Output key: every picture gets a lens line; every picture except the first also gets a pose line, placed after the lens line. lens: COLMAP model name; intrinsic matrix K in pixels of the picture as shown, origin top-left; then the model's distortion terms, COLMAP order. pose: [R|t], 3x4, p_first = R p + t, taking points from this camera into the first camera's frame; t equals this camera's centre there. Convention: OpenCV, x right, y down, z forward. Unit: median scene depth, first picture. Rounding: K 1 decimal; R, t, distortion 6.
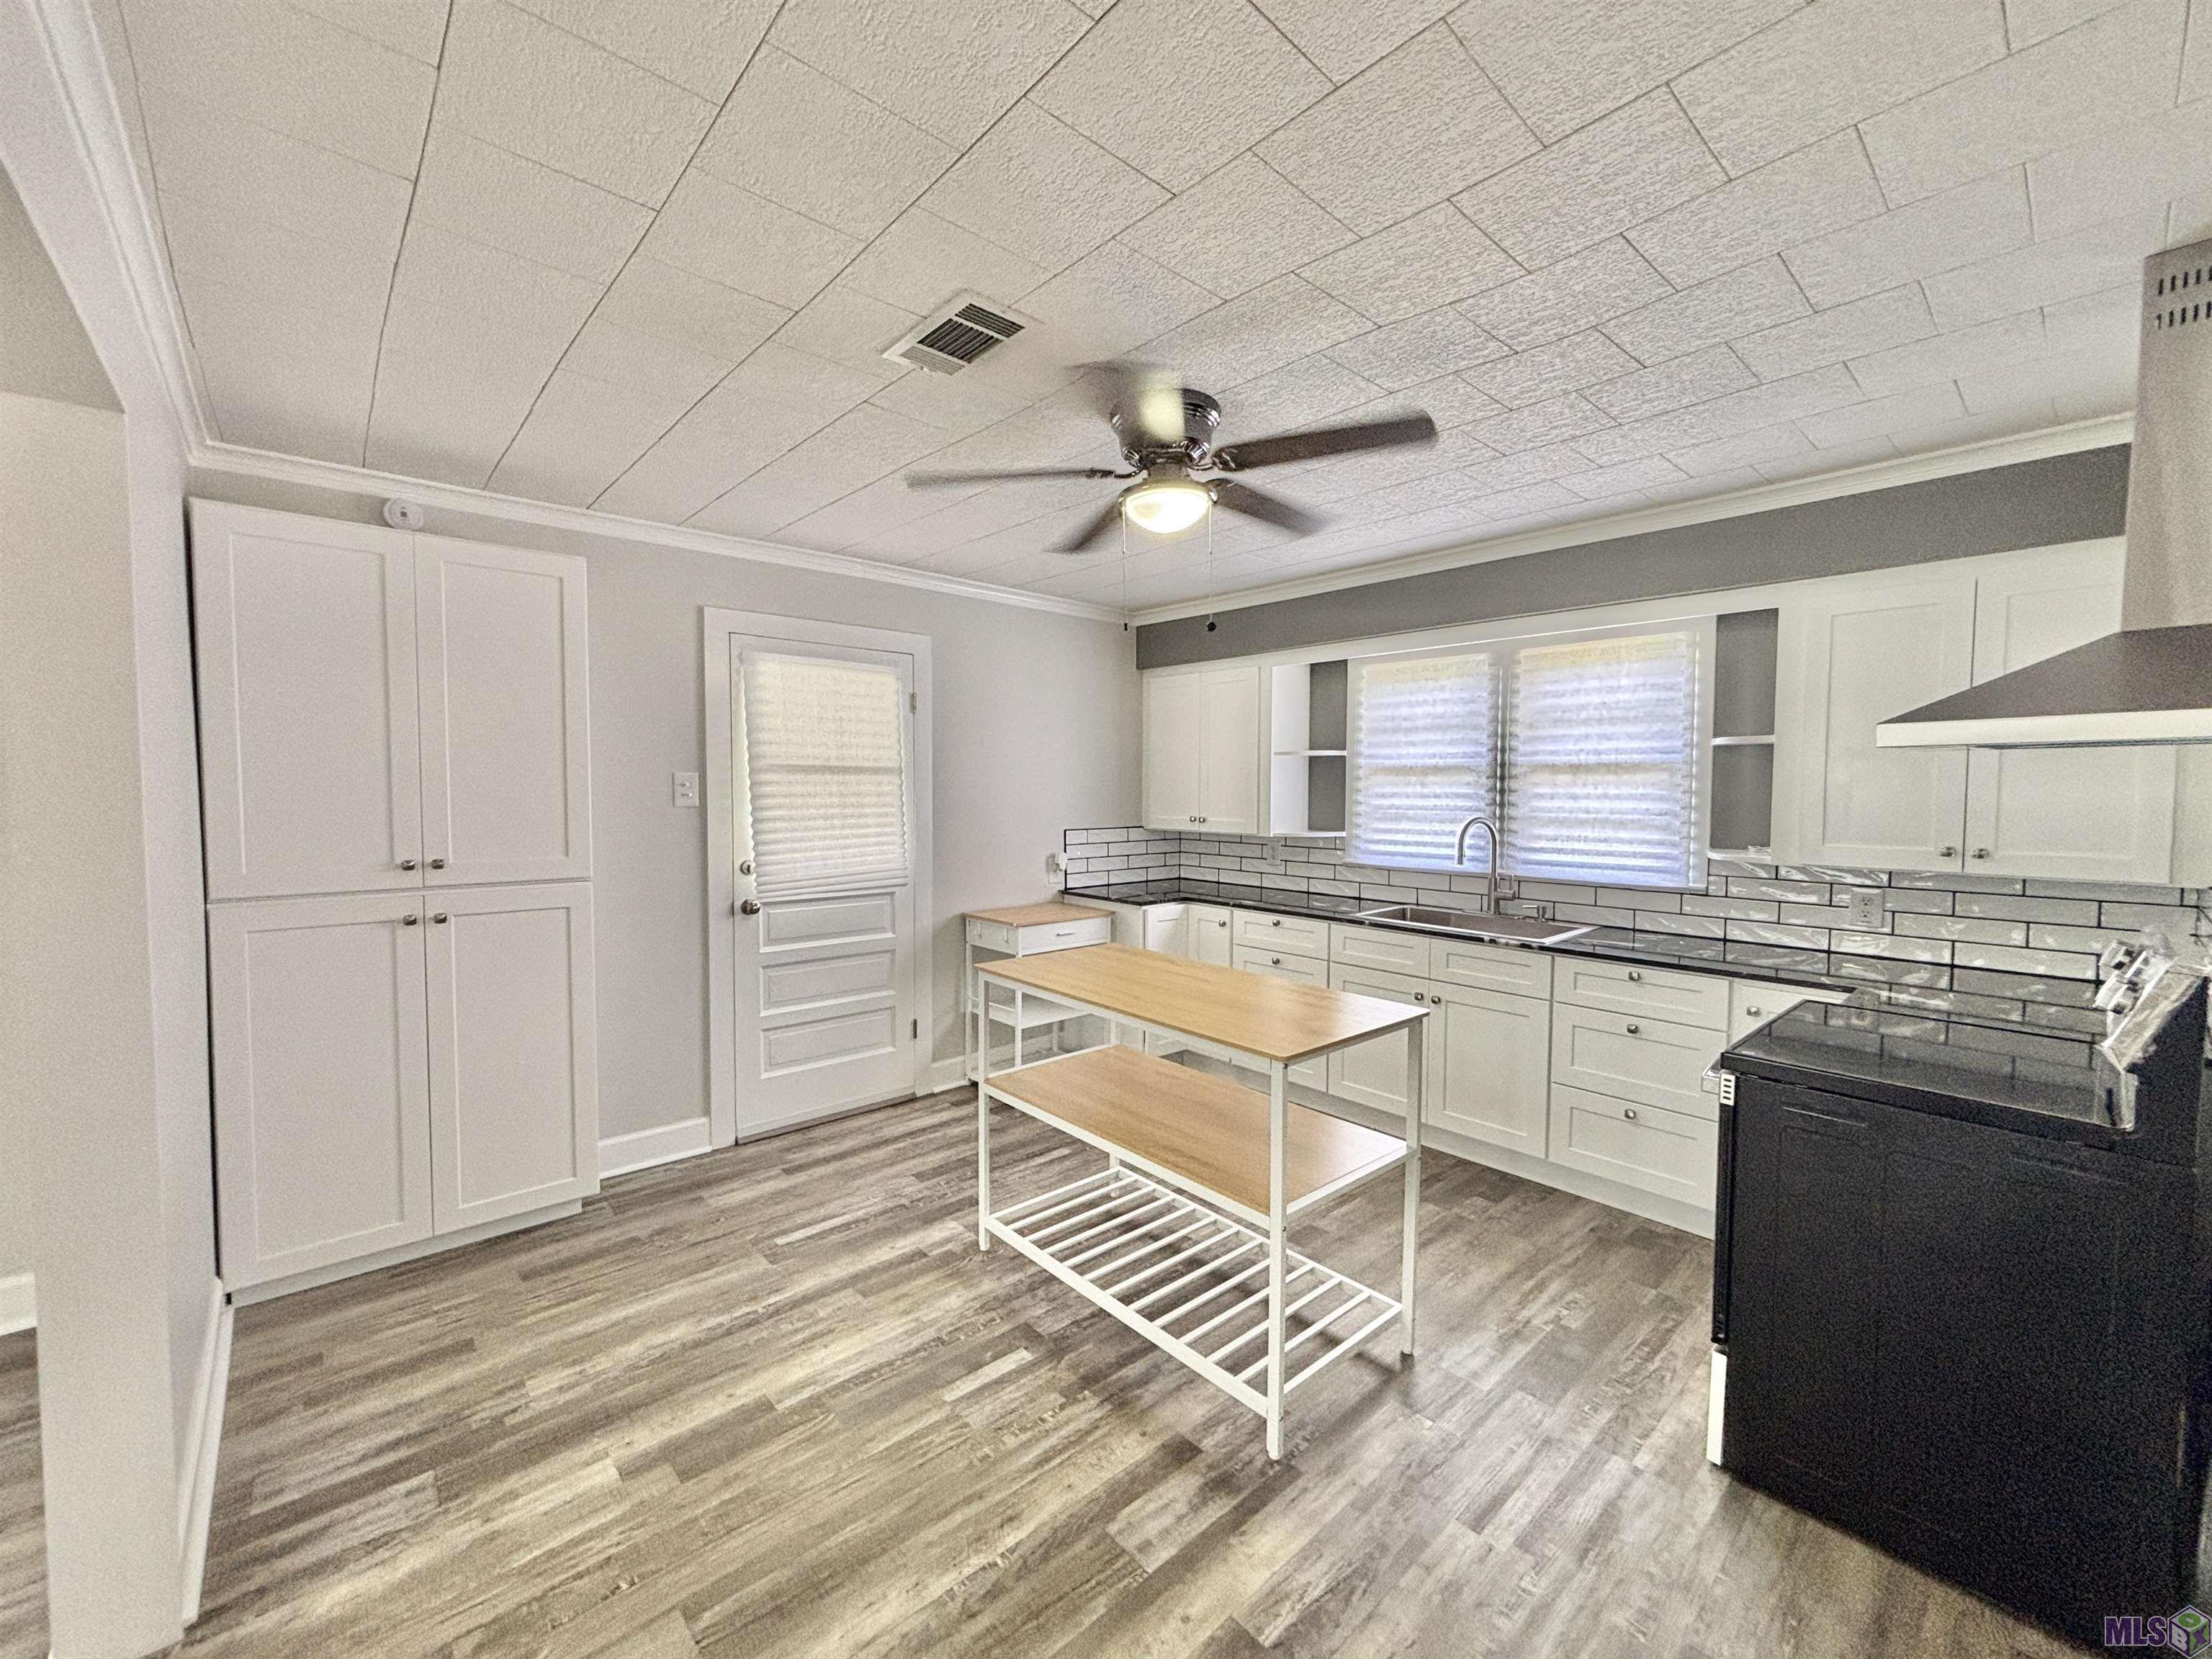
lens RADIAL K [[898.6, 0, 1116.0], [0, 898.6, 827.5], [0, 0, 1]] dist [0.000771, 0.001185]
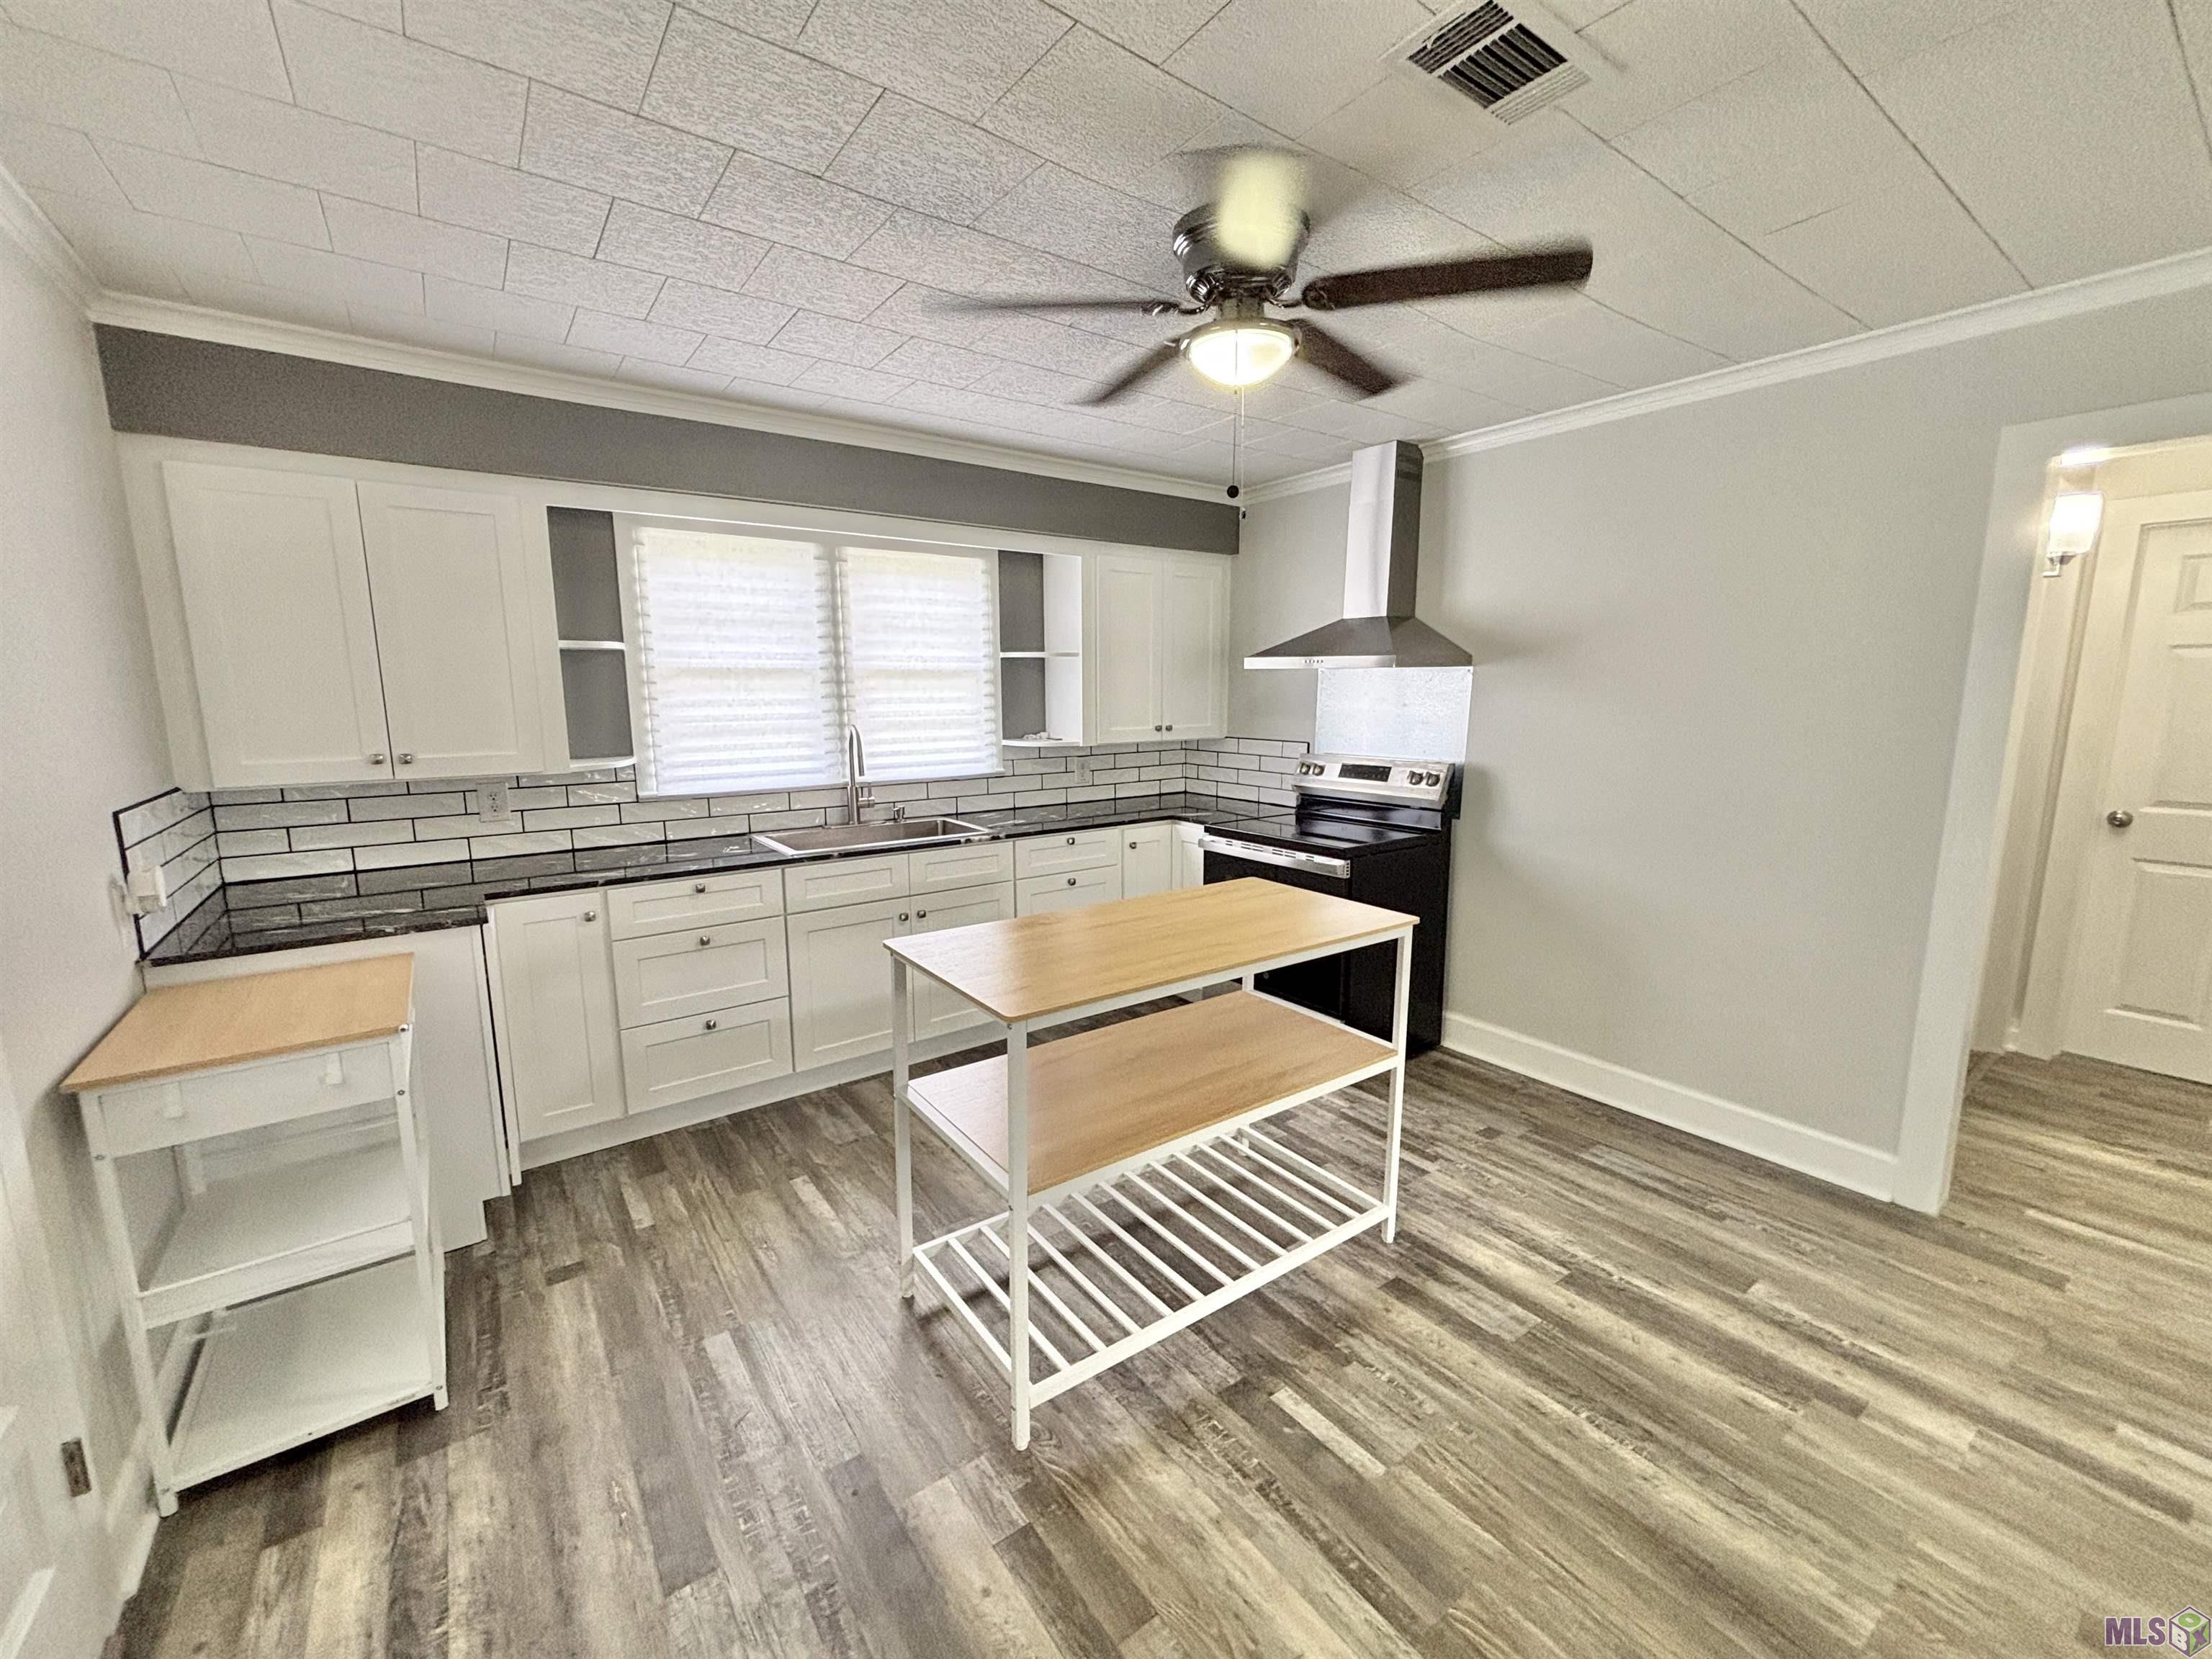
lens RADIAL K [[898.6, 0, 1113.5], [0, 898.6, 815.7], [0, 0, 1]] dist [0.000771, 0.001185]
pose [[0.096378, -0.139137, 0.985572, -0.532632], [0.056152, 0.989365, 0.134182, -0.028893], [-0.993760, 0.042410, 0.103165, 0.663368]]
